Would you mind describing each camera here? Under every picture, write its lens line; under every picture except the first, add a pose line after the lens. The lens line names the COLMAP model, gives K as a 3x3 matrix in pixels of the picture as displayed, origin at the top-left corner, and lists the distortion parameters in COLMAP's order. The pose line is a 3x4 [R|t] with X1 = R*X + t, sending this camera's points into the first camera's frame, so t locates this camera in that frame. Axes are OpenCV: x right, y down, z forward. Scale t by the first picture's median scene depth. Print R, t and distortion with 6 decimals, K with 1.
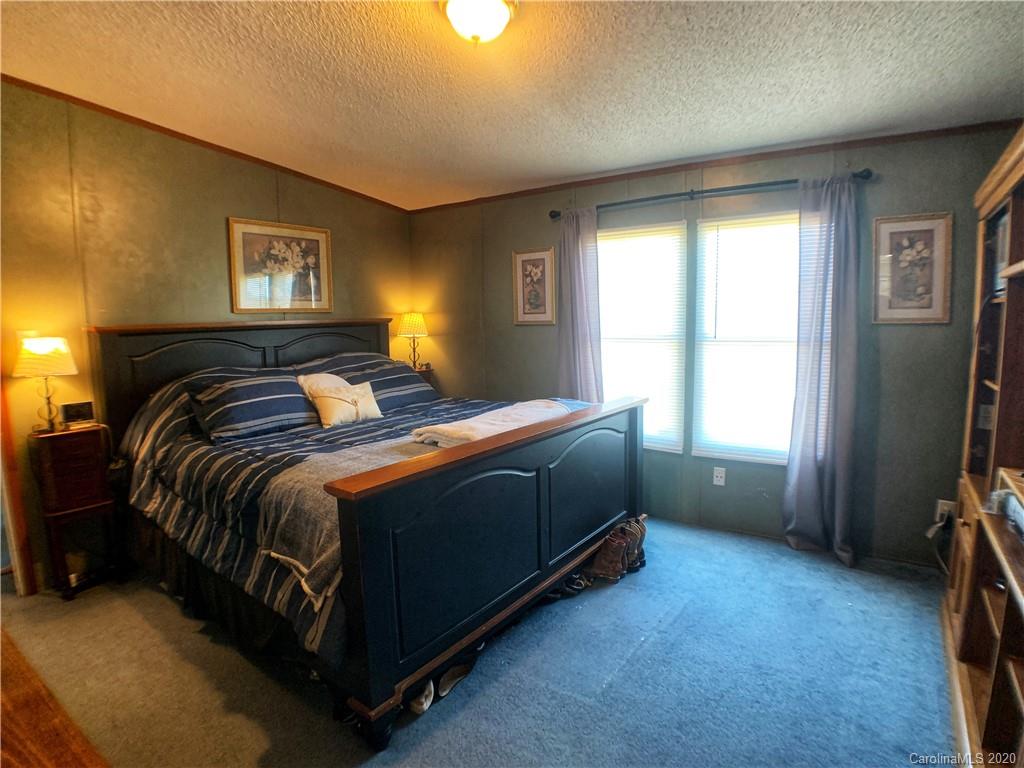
lens RADIAL K [[541.7, 0, 521.8], [0, 541.7, 381.9], [0, 0, 1]] dist [-0.072987, 0.000384]
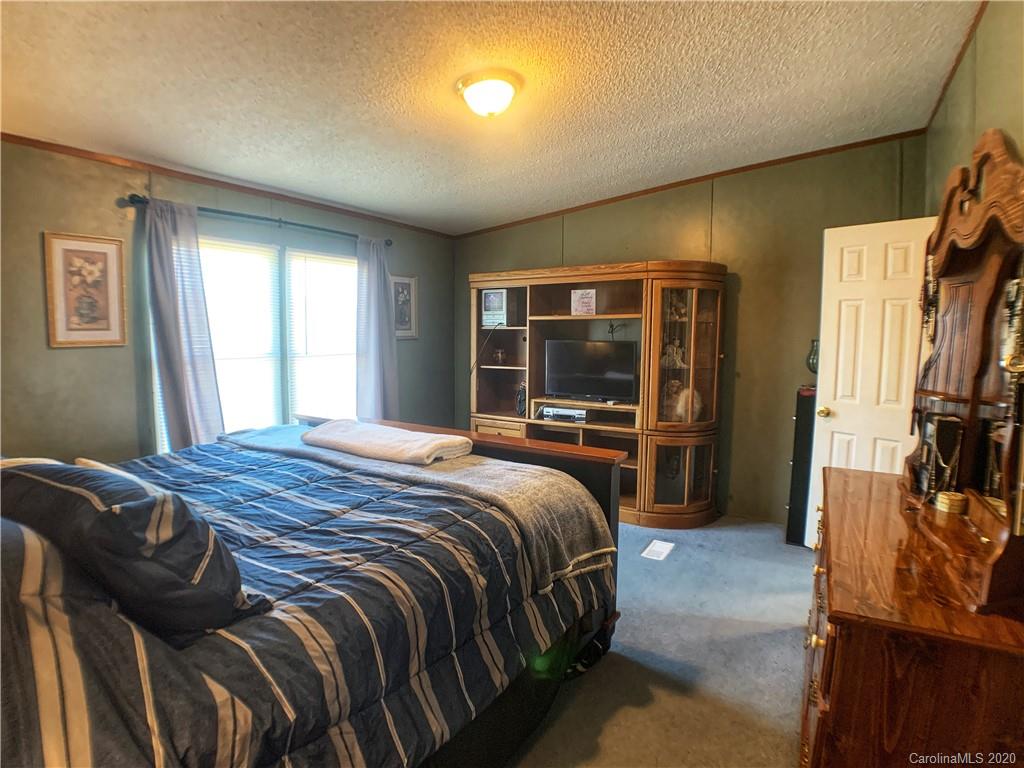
lens RADIAL K [[541.7, 0, 521.8], [0, 541.7, 381.9], [0, 0, 1]] dist [-0.072987, 0.000384]
pose [[-0.053283, -0.068778, 0.996208, -0.664923], [0.122655, 0.989620, 0.074884, -0.043790], [-0.991018, 0.126180, -0.044294, 0.503028]]
